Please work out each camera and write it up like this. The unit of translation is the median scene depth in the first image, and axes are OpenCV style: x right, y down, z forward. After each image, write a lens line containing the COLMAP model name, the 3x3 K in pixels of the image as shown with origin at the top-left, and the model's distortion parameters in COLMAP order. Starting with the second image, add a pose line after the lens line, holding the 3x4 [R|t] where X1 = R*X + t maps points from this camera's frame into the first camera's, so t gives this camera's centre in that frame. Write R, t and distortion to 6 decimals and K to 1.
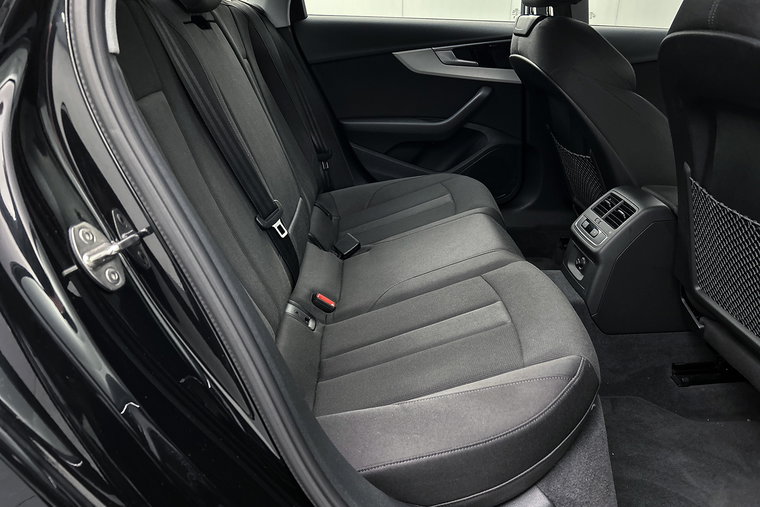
lens RADIAL K [[573.6, 0, 378.0], [0, 573.6, 259.7], [0, 0, 1]] dist [0.050990, -0.054957]
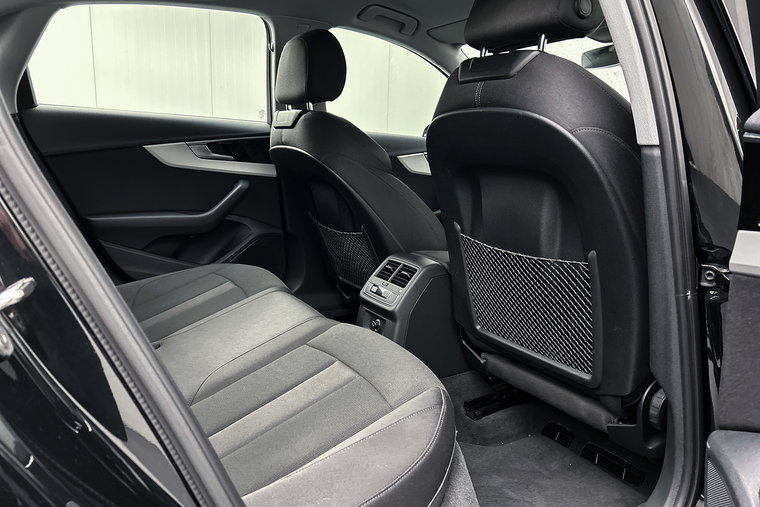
lens RADIAL K [[573.6, 0, 380.7], [0, 573.6, 258.4], [0, 0, 1]] dist [0.050990, -0.054957]
pose [[0.871155, -0.077685, 0.484824, -0.151571], [0.171650, 0.973287, -0.152476, 0.049332], [-0.460027, 0.216051, 0.861218, 0.048139]]
